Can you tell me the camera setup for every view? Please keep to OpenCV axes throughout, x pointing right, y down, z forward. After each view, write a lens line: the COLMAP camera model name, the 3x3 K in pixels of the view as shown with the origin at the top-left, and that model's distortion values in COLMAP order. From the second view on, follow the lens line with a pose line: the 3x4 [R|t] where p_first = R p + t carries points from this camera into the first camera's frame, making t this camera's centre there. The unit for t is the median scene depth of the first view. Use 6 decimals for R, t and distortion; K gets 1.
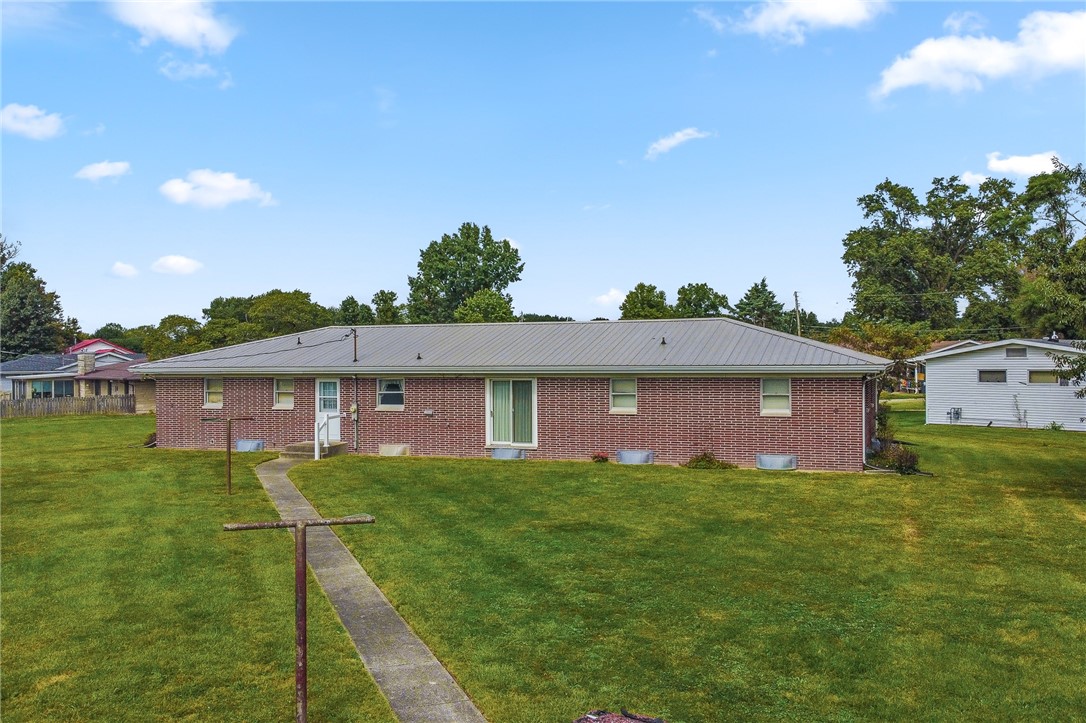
lens RADIAL K [[976.2, 0, 540.9], [0, 976.2, 362.3], [0, 0, 1]] dist [0.010851, -0.018832]
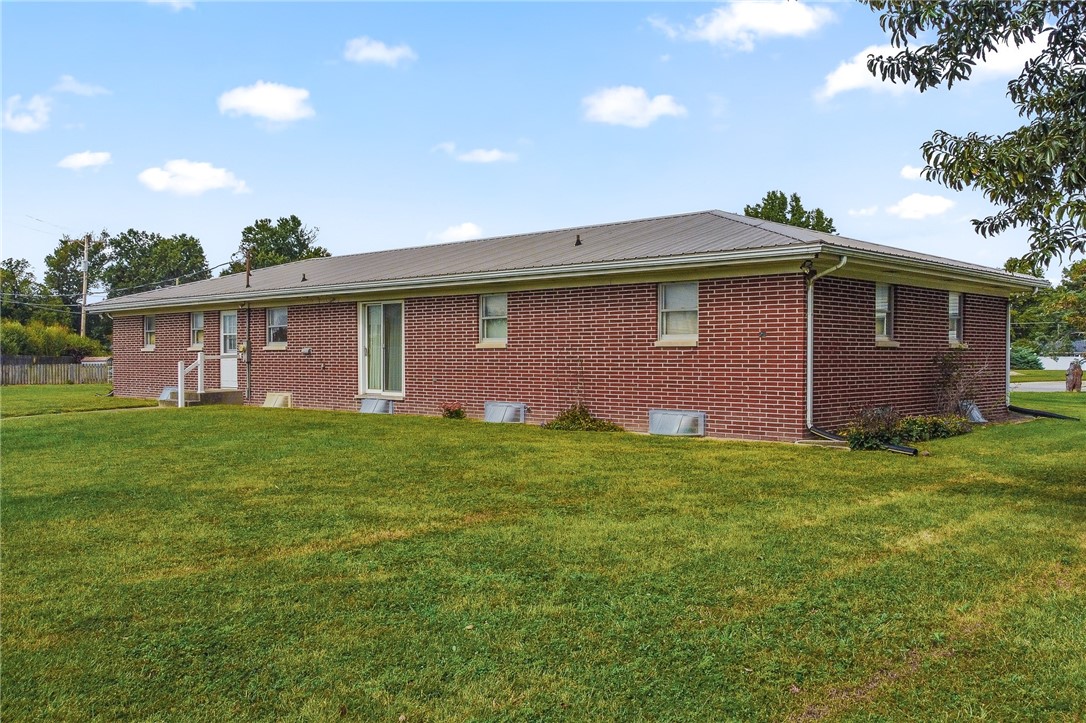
lens RADIAL K [[976.2, 0, 549.0], [0, 976.2, 362.1], [0, 0, 1]] dist [0.010851, -0.018832]
pose [[0.922832, 0.009401, -0.385089, 0.359698], [-0.008806, 0.999956, 0.003307, 0.057680], [0.385103, 0.000340, 0.922874, 0.382642]]
